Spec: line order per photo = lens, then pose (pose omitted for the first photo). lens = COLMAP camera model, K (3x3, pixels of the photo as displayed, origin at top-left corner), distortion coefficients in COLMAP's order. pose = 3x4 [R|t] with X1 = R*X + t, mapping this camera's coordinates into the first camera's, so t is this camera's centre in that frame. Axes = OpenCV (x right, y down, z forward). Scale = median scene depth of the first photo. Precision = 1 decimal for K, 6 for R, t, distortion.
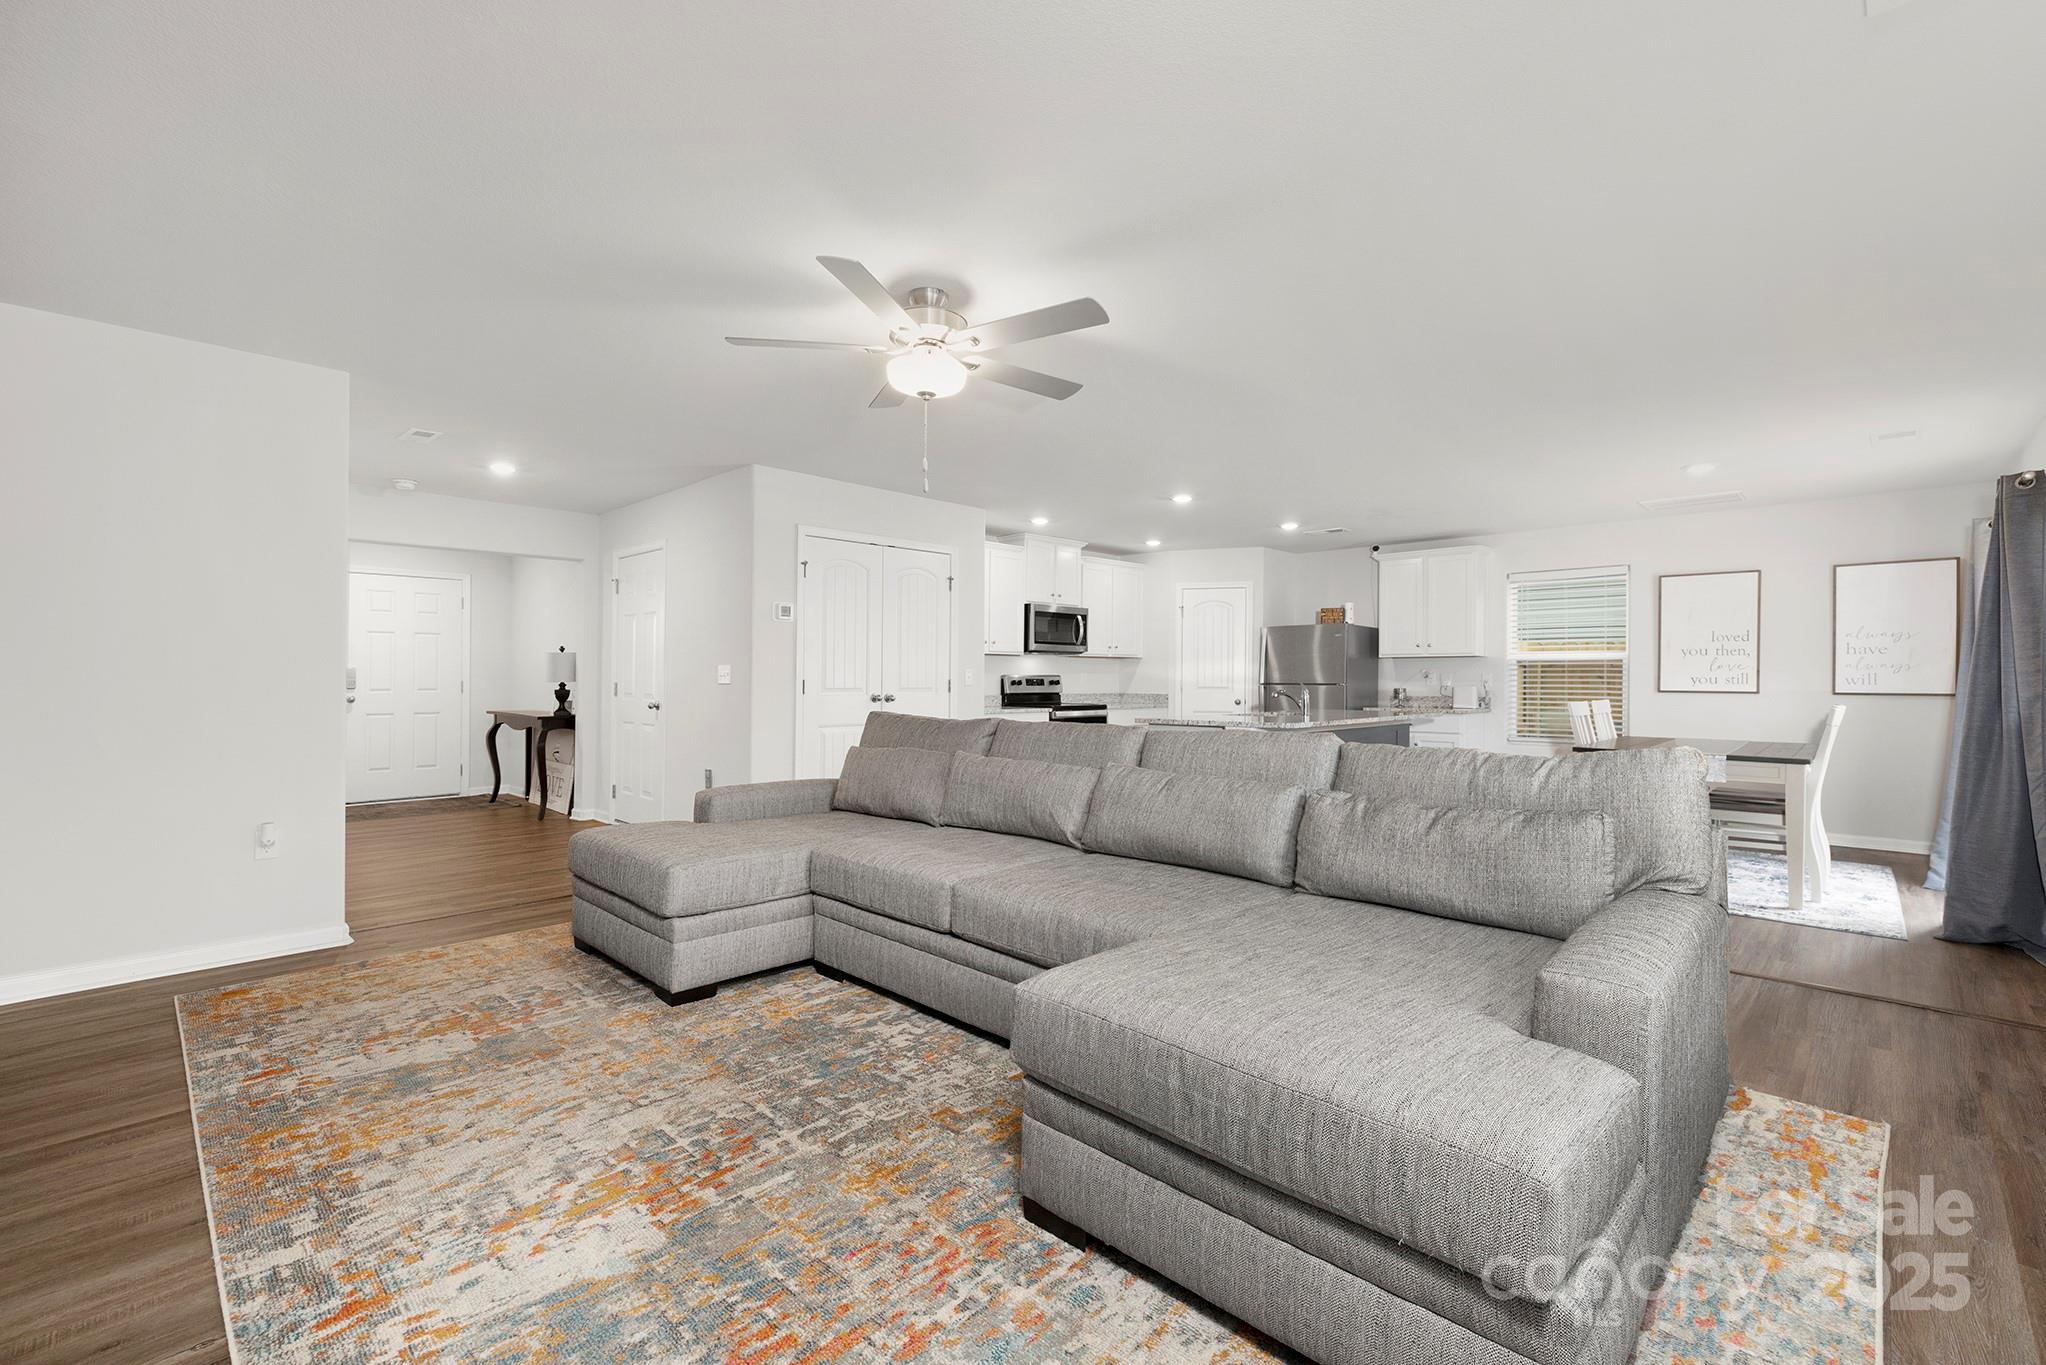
lens RADIAL K [[873.5, 0, 1022.5], [0, 873.5, 673.5], [0, 0, 1]] dist [0.001863, 0.000384]
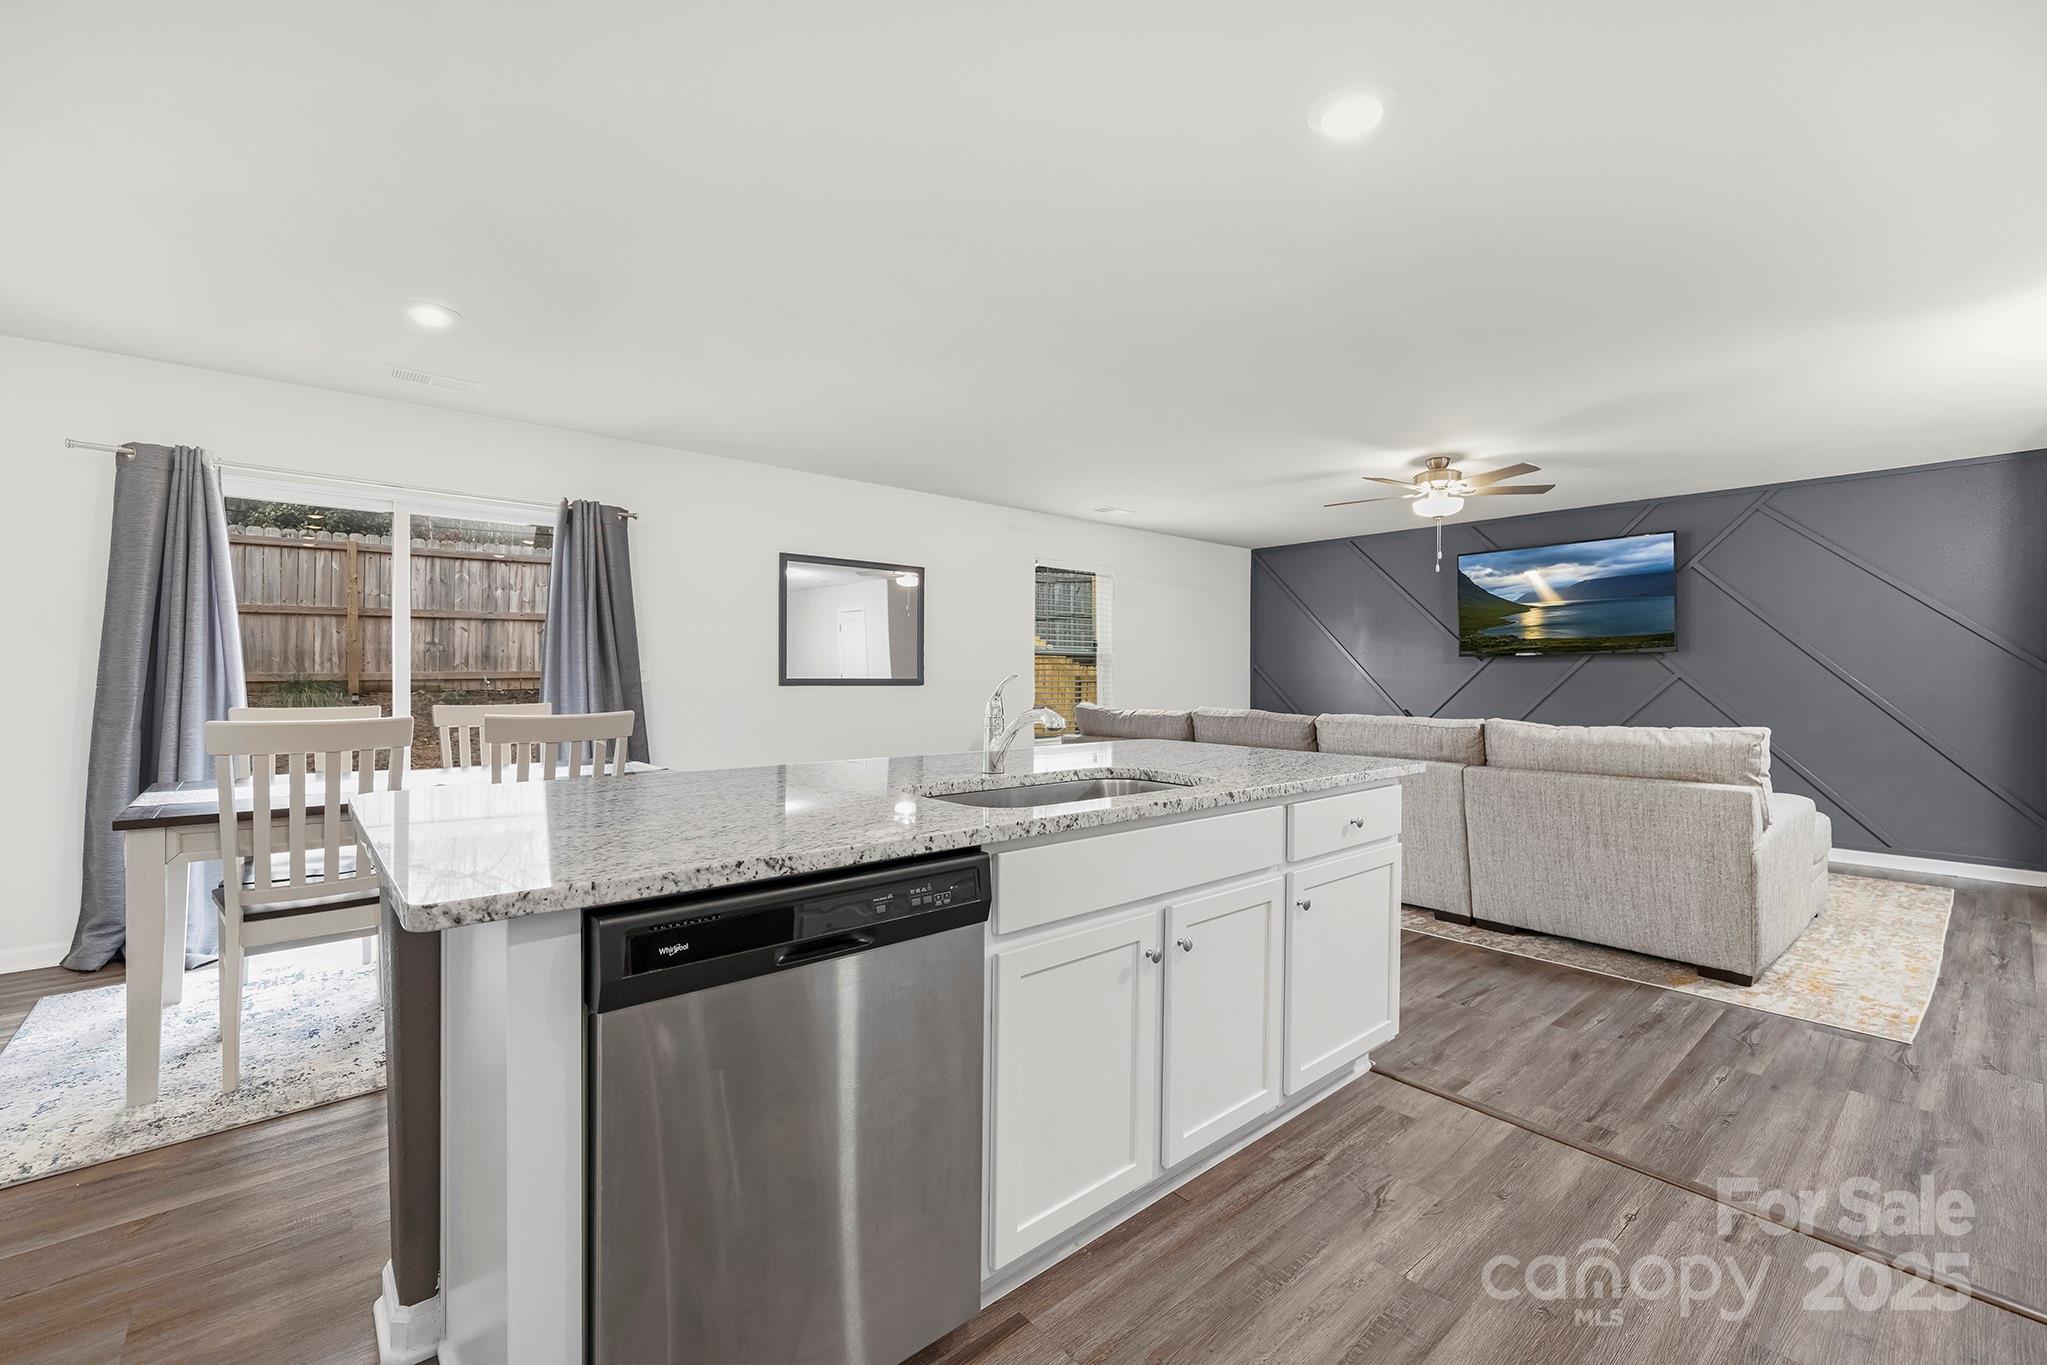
lens RADIAL K [[864.3, 0, 1023.5], [0, 864.3, 682.5], [0, 0, 1]] dist [0.005319, 0.000097]
pose [[-0.997044, -0.007782, 0.076436, 0.209519], [-0.007508, 0.999964, 0.003871, 0.006294], [-0.076463, 0.003285, -0.997067, 1.011088]]
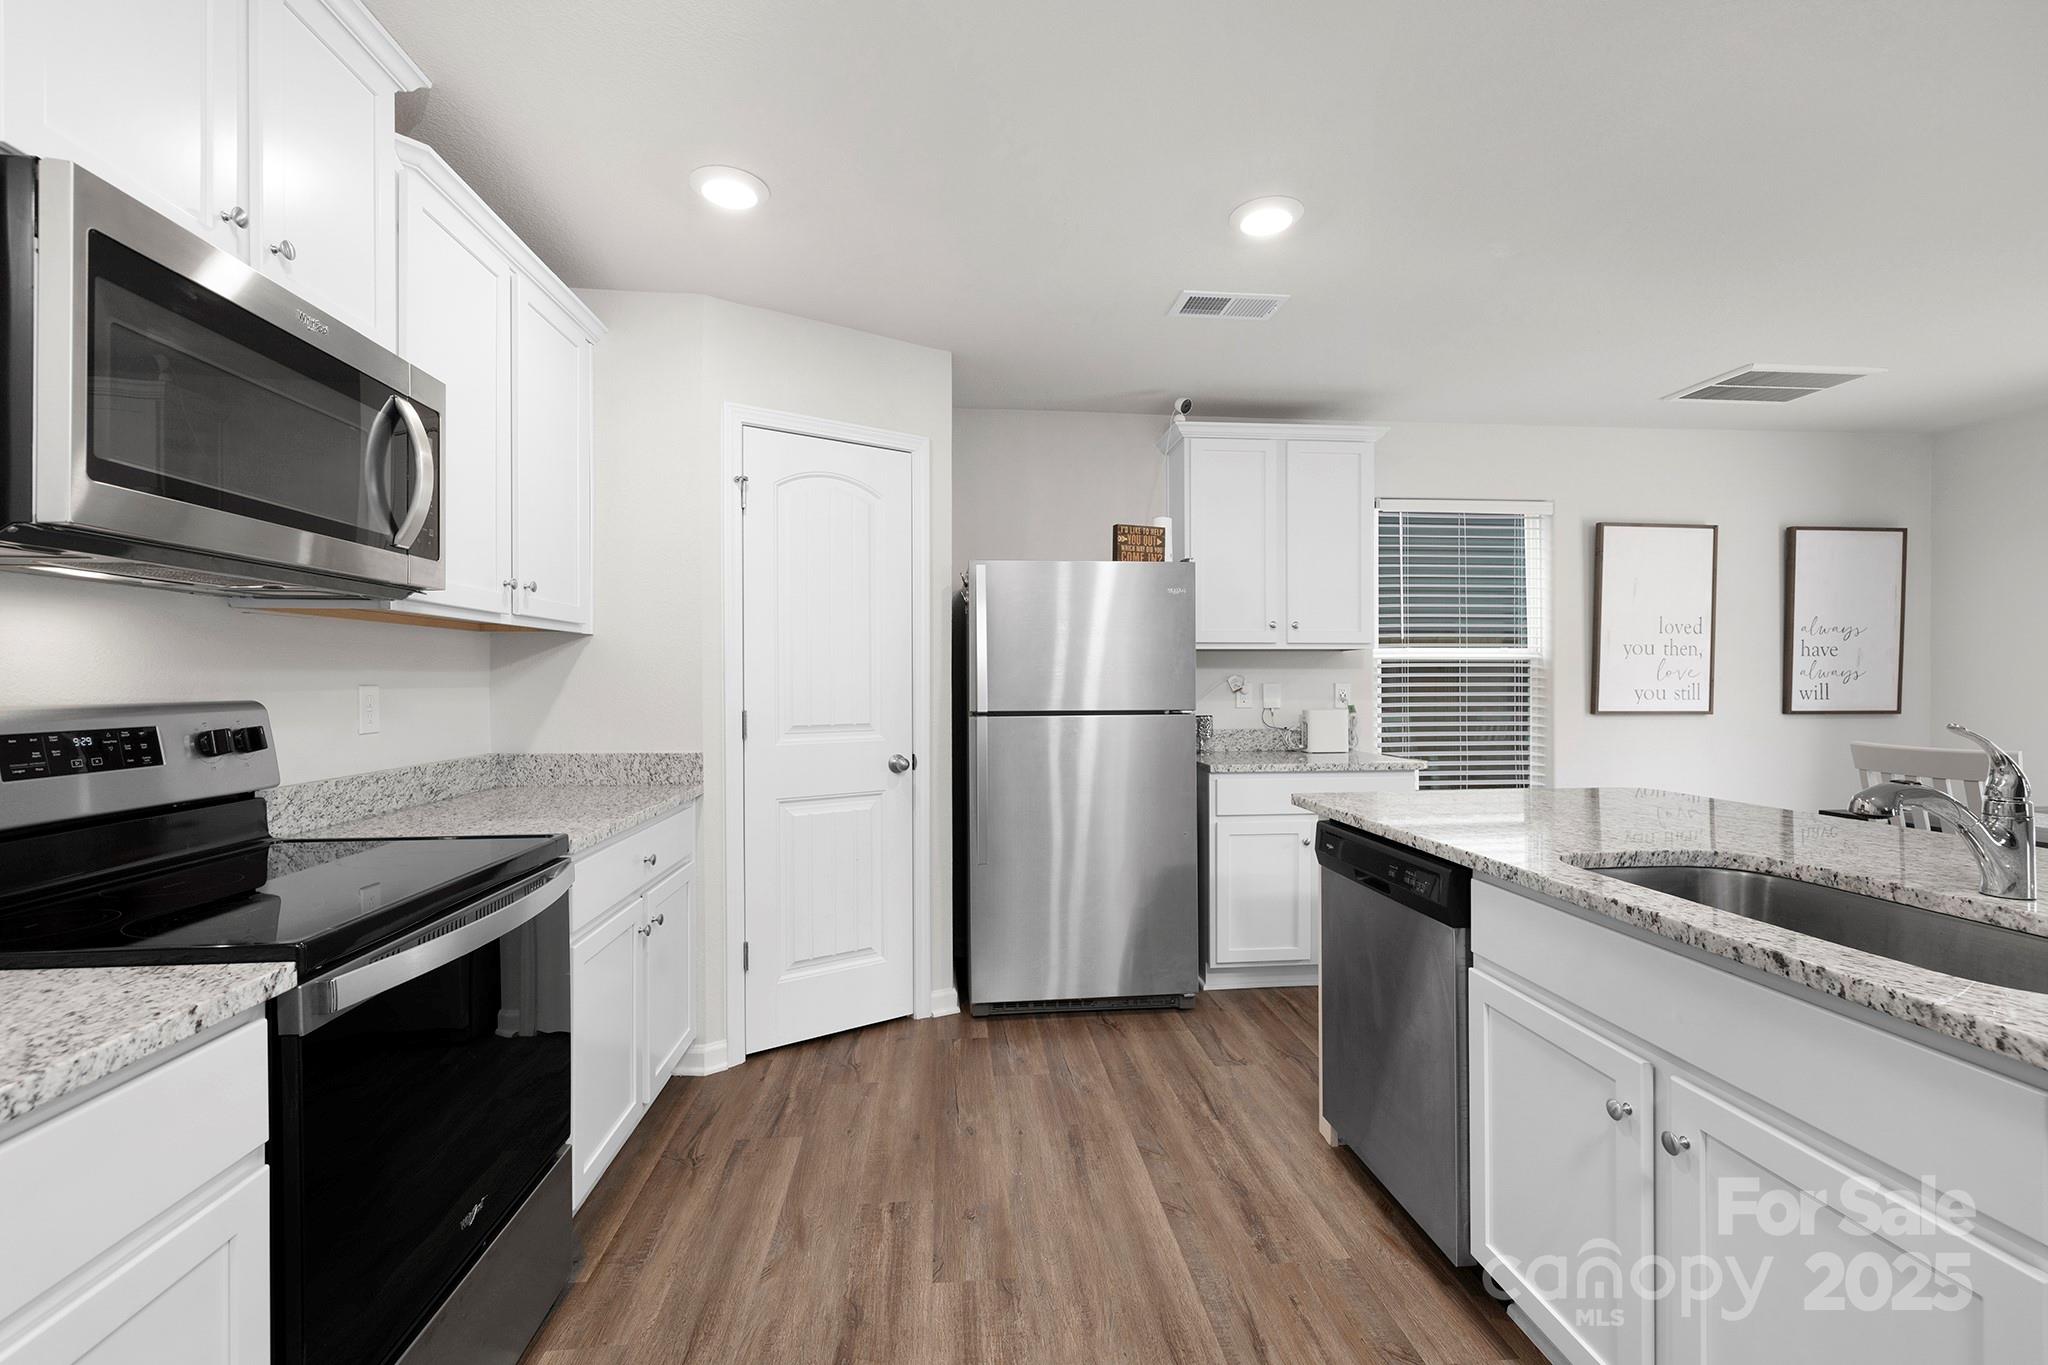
lens RADIAL K [[882.3, 0, 1024.0], [0, 882.3, 682.5], [0, 0, 1]] dist [0.002589, 0.000215]
pose [[0.649625, -0.004609, 0.760241, 0.002361], [-0.000504, 0.999979, 0.006494, -0.003942], [-0.760255, -0.004602, 0.649609, 0.774064]]
